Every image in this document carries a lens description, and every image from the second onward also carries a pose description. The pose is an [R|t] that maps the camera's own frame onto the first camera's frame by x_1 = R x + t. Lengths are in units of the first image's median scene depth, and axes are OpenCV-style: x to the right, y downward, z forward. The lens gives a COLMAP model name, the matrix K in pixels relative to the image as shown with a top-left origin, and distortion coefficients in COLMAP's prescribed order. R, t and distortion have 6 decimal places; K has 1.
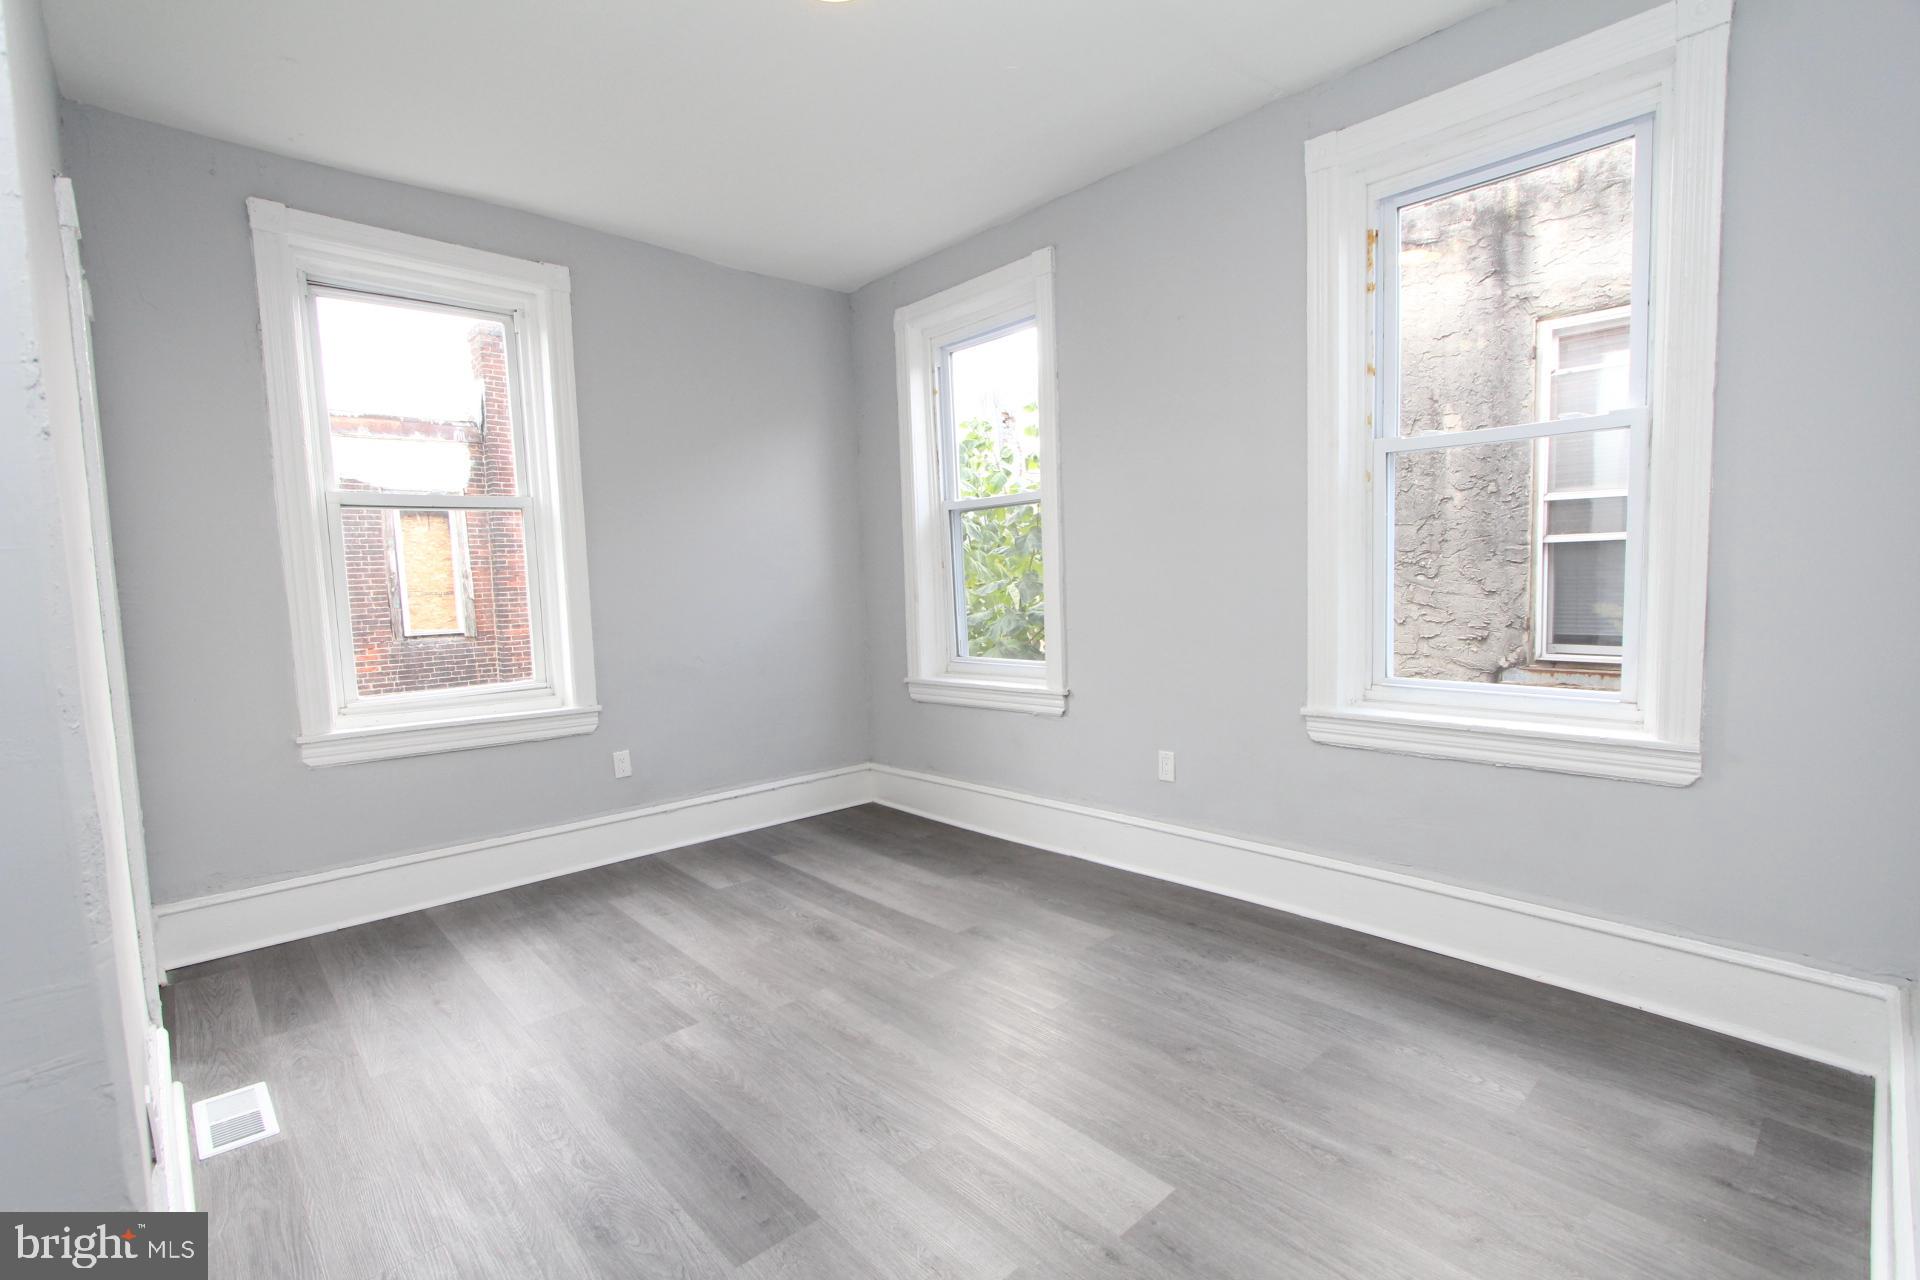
lens RADIAL K [[883.6, 0, 959.3], [0, 883.6, 647.2], [0, 0, 1]] dist [-0.014027, 0.001719]
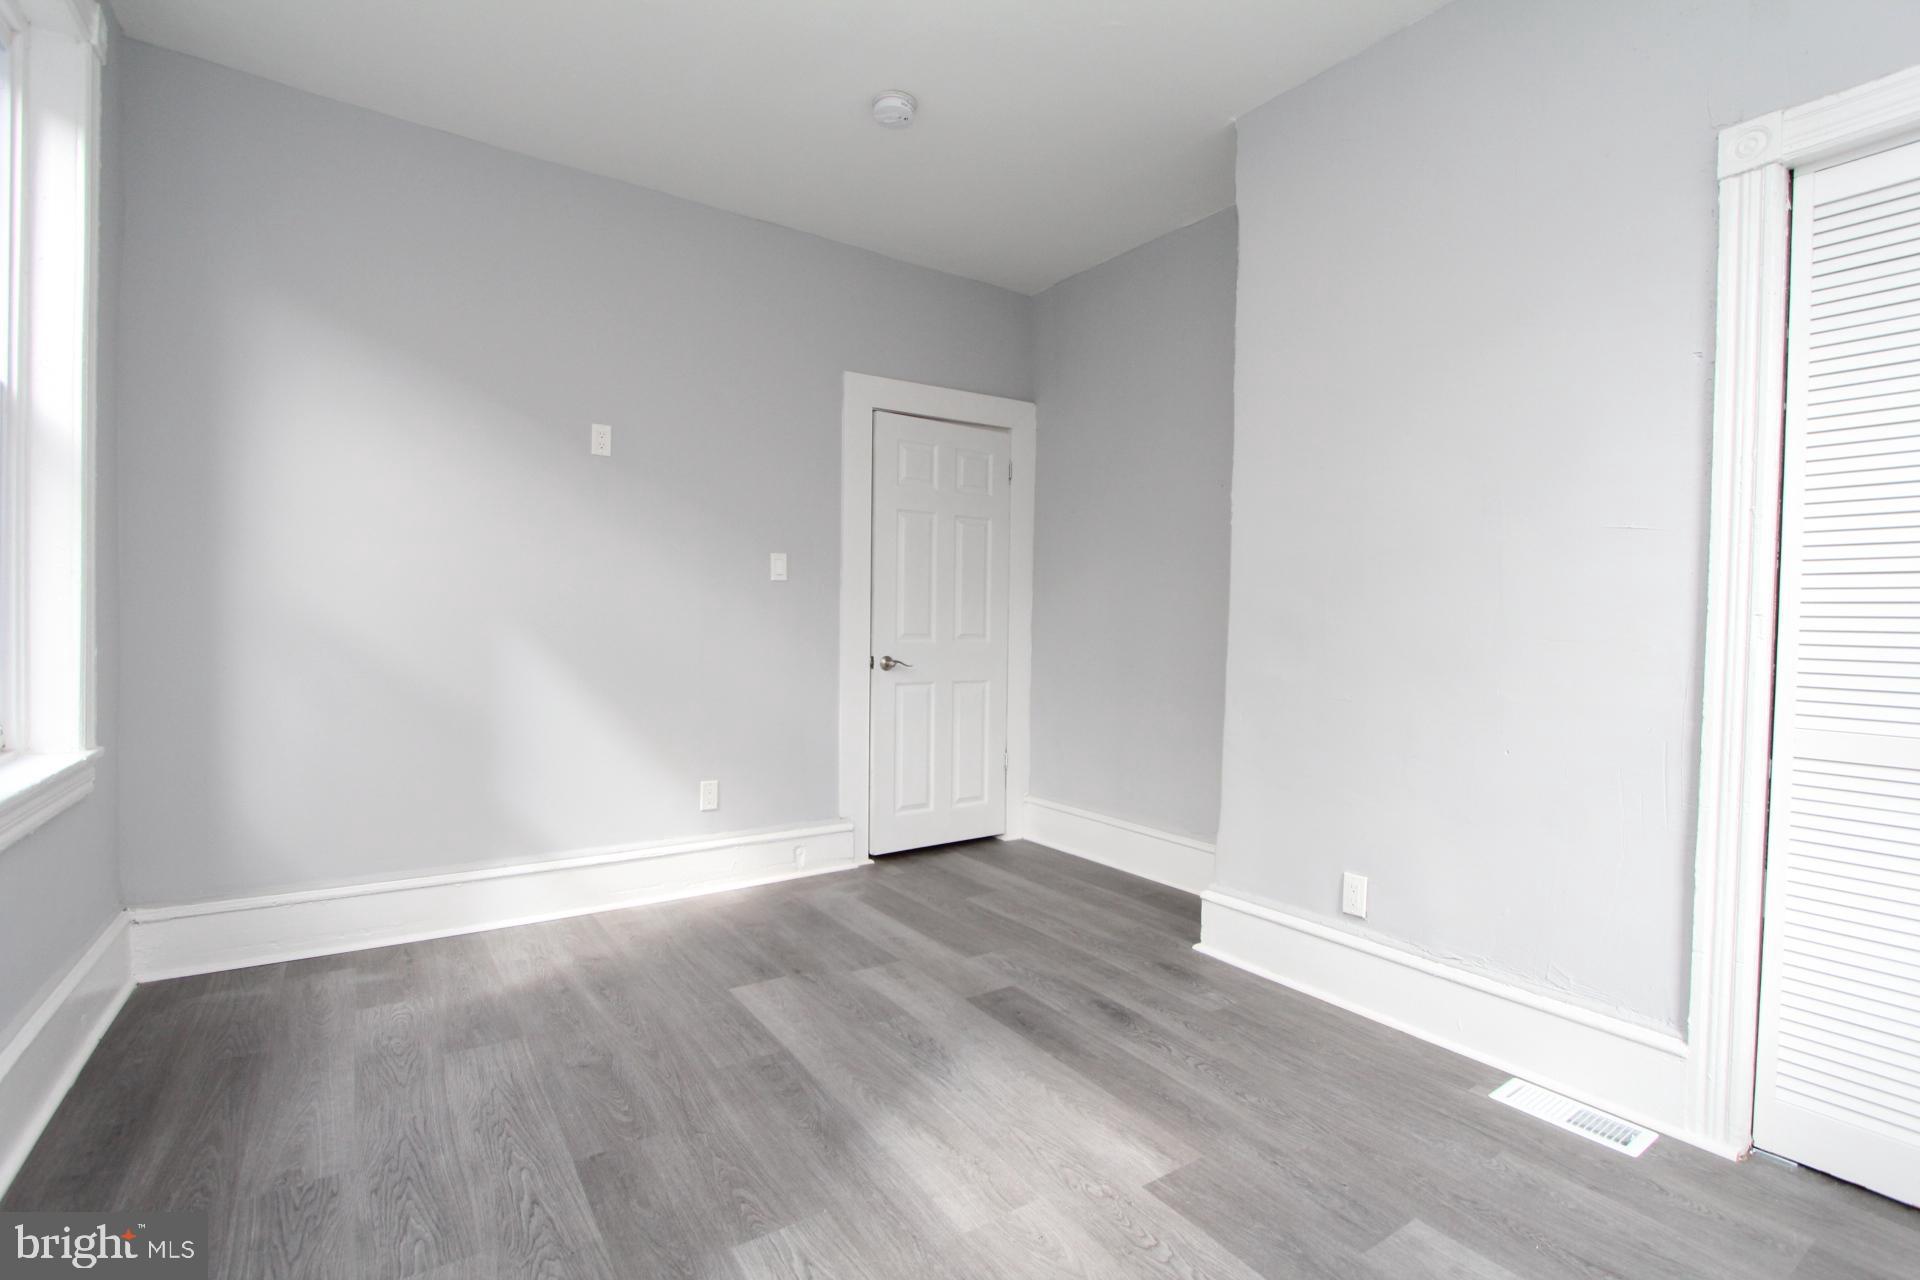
lens RADIAL K [[883.6, 0, 959.3], [0, 883.6, 647.2], [0, 0, 1]] dist [-0.014027, 0.001719]
pose [[-0.989441, 0.008125, 0.144708, -0.288430], [0.023831, 0.993959, 0.107135, -0.087963], [-0.142963, 0.109452, -0.983657, 1.869396]]
